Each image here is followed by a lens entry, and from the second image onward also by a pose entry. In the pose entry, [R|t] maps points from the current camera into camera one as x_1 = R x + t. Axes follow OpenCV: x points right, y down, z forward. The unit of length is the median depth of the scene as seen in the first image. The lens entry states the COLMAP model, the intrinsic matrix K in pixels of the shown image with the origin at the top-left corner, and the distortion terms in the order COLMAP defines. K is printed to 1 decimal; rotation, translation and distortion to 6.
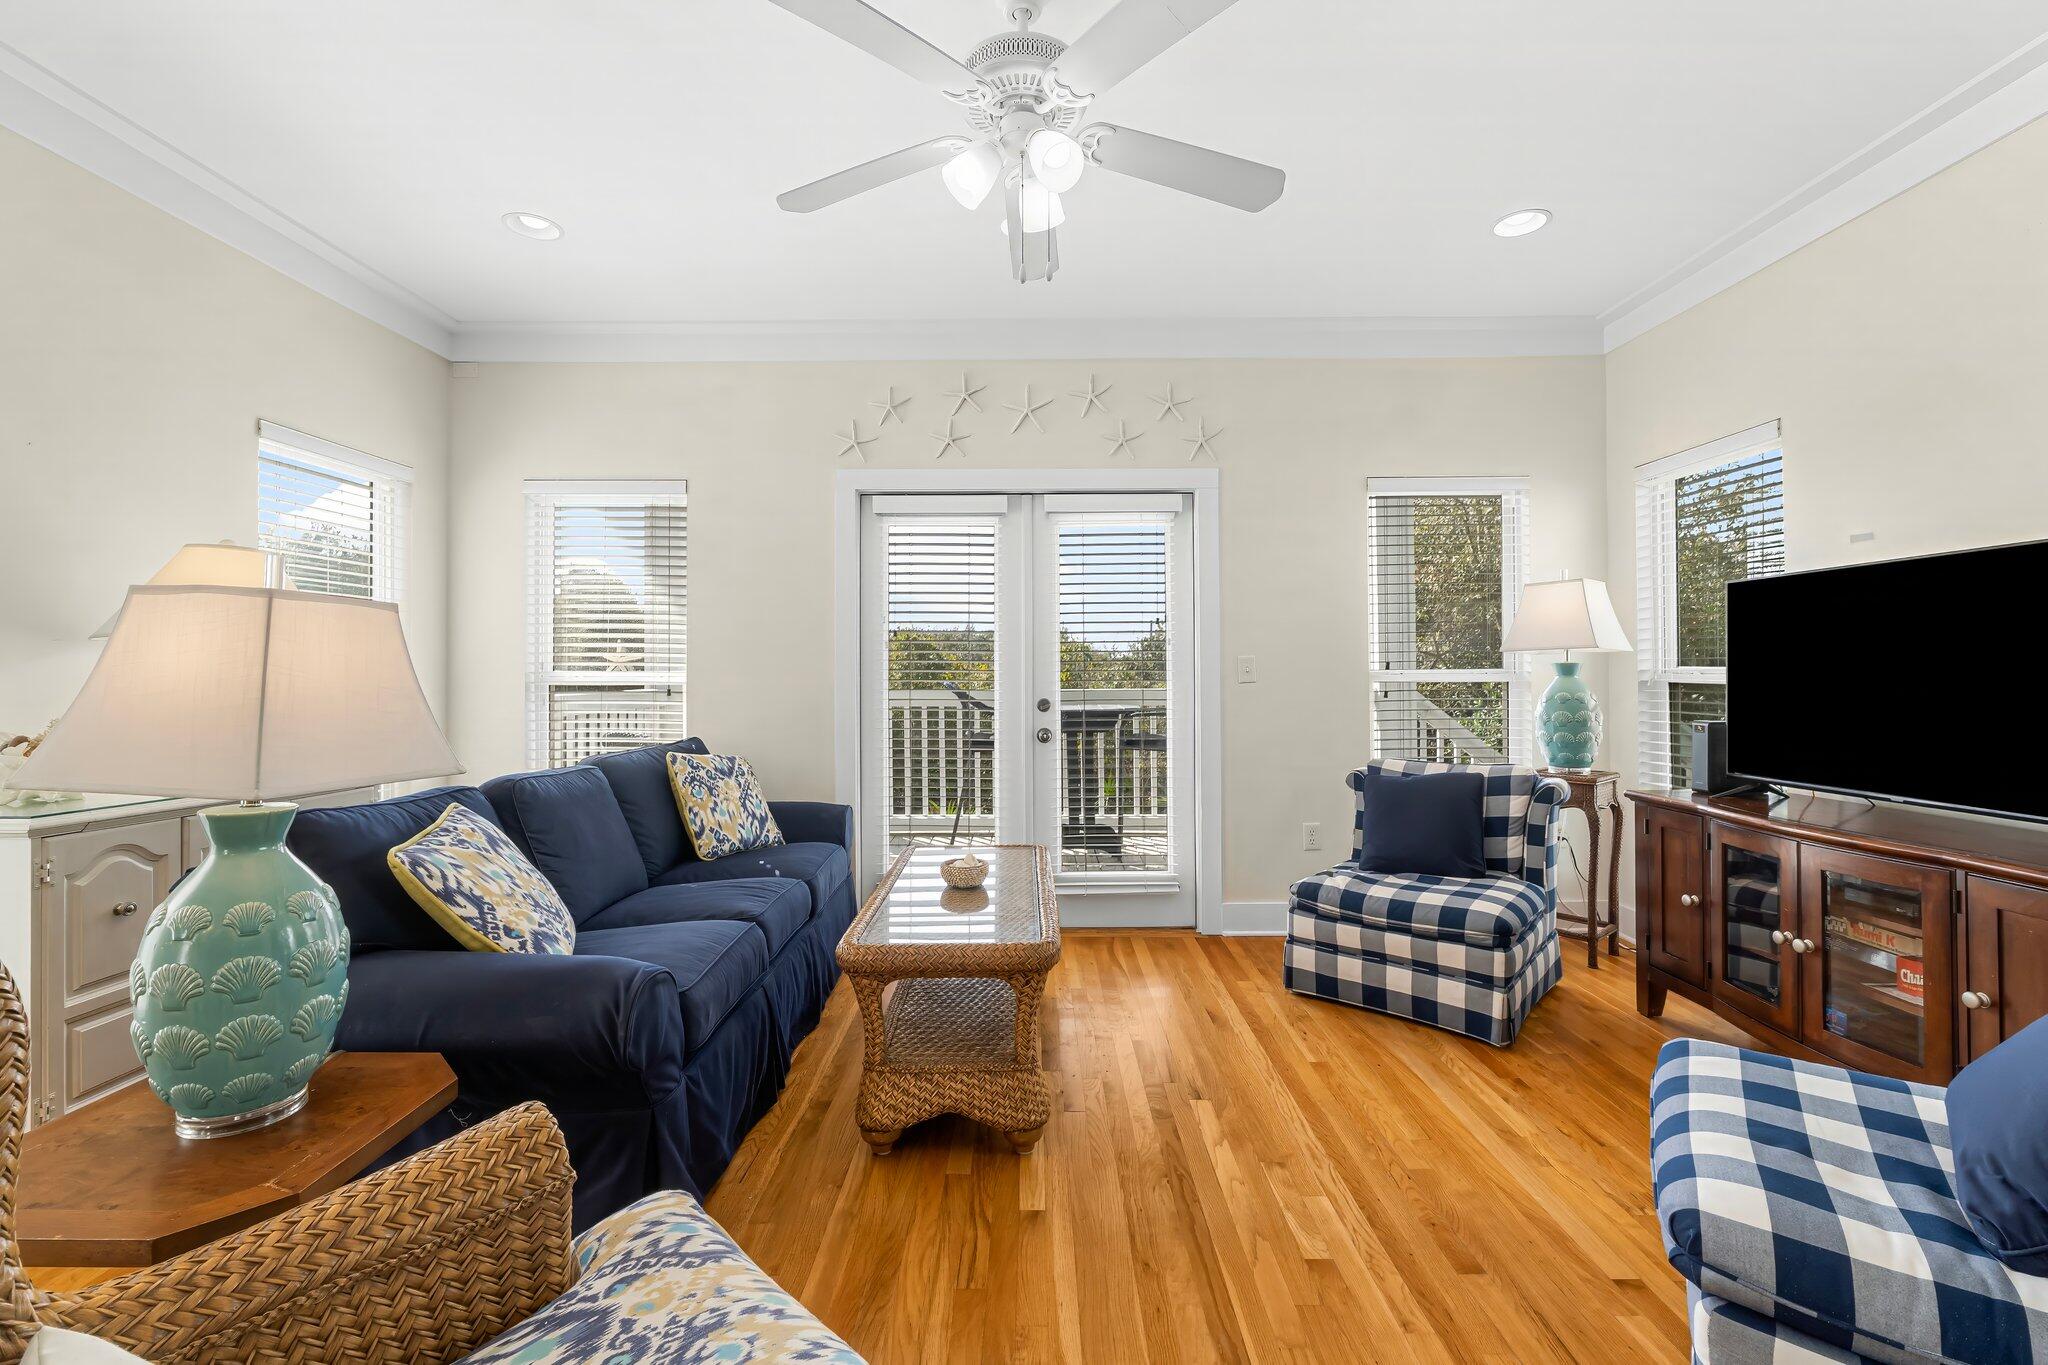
lens RADIAL K [[856.9, 0, 1026.3], [0, 856.9, 671.2], [0, 0, 1]] dist [-0.007932, -0.000830]
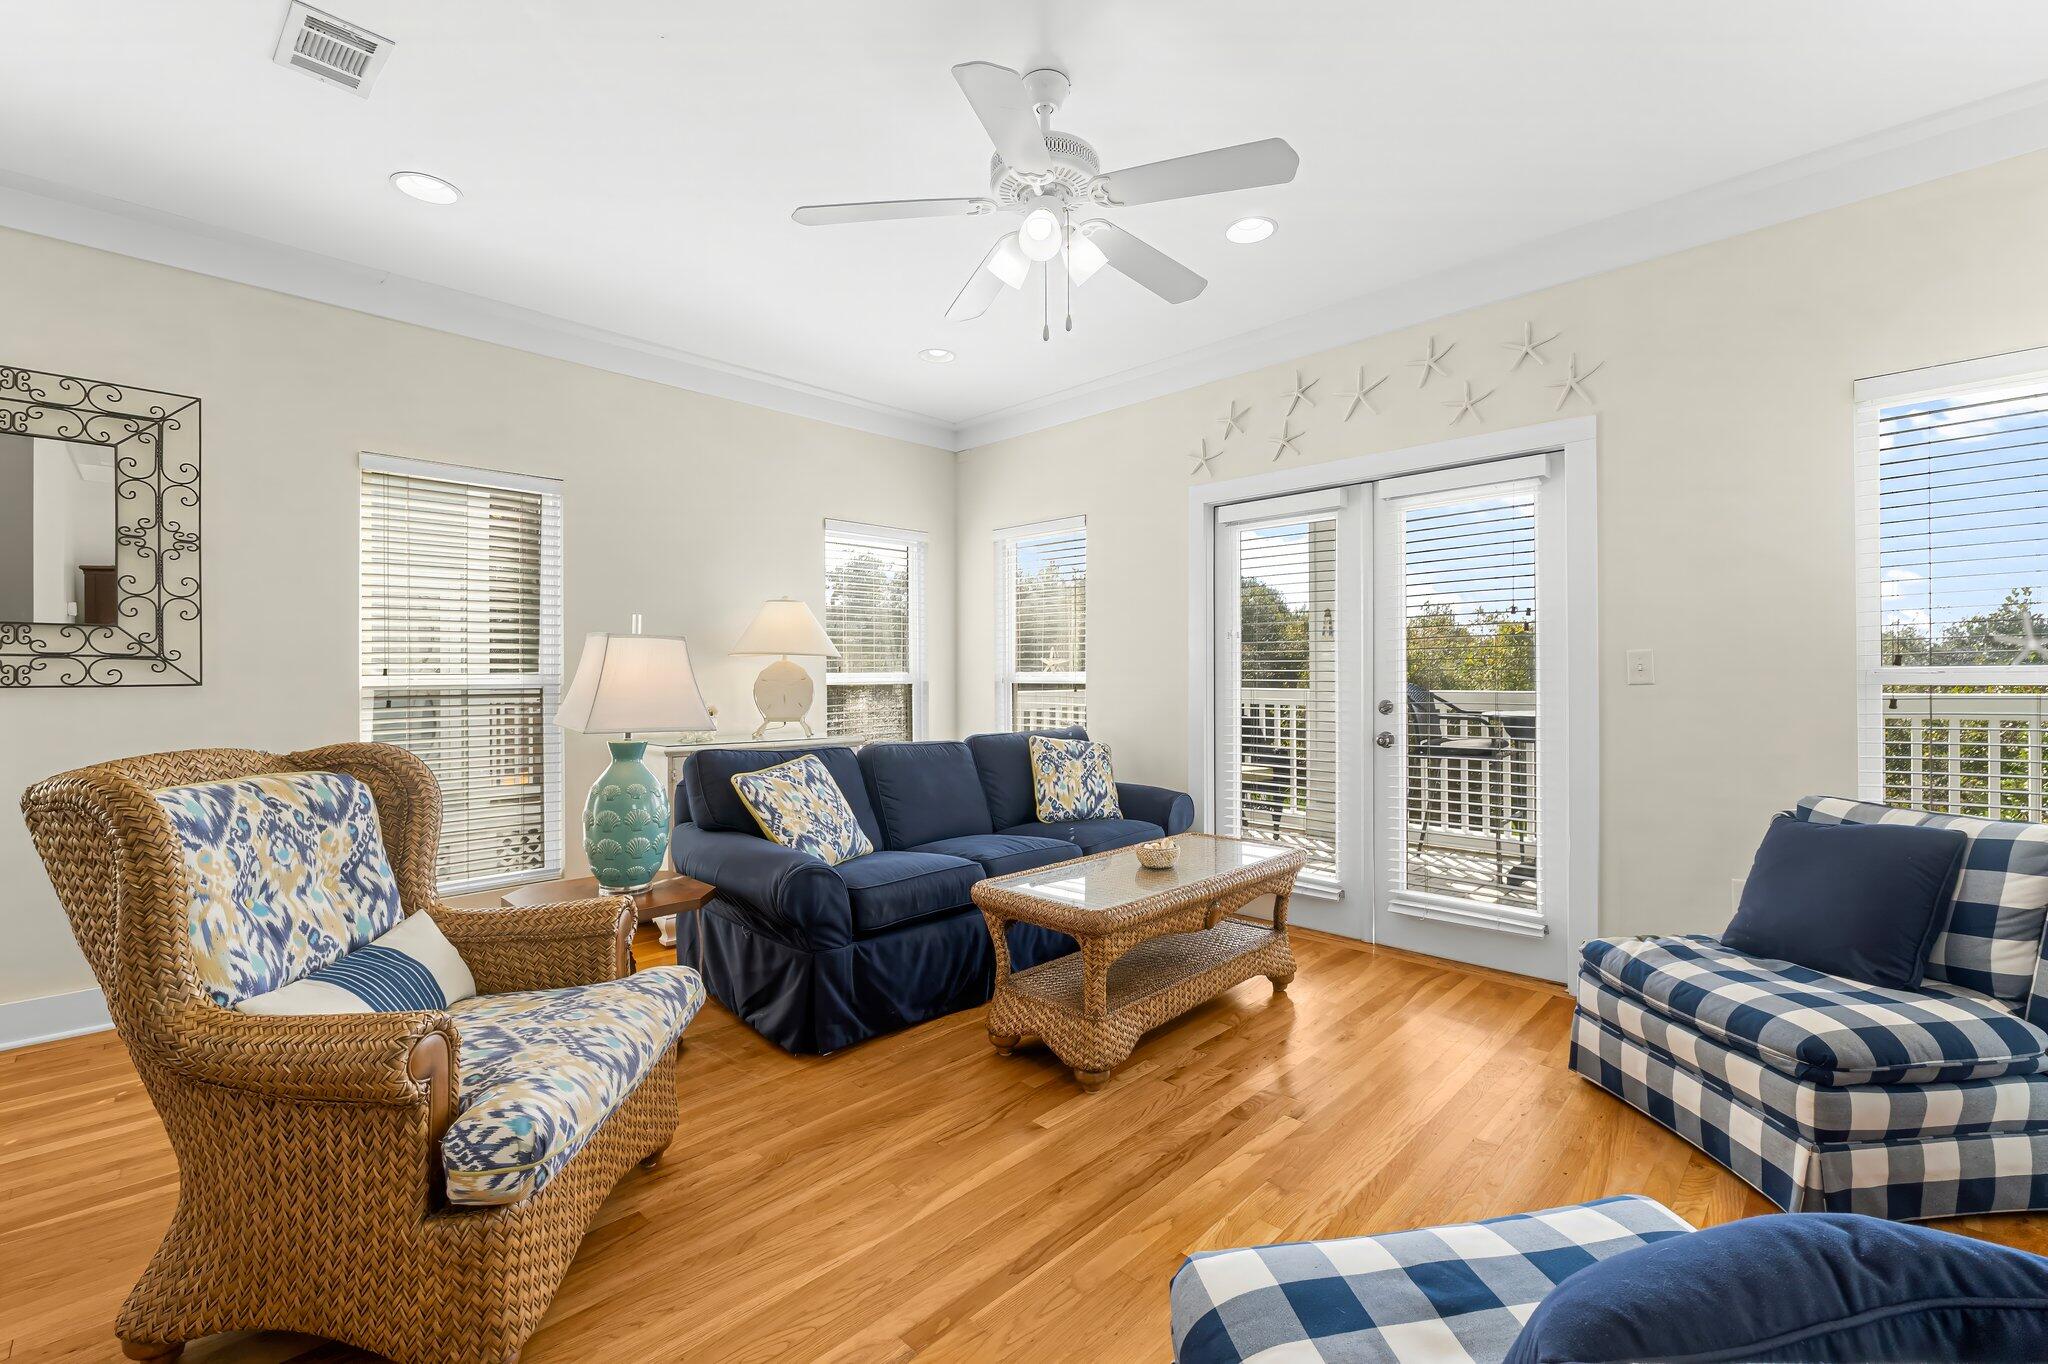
lens RADIAL K [[856.9, 0, 1031.7], [0, 856.9, 681.1], [0, 0, 1]] dist [-0.007932, -0.000830]
pose [[0.717465, 0.004300, -0.696582, 0.477967], [0.003772, 0.999942, 0.010058, 0.000620], [0.696585, -0.009844, 0.717407, 0.083497]]
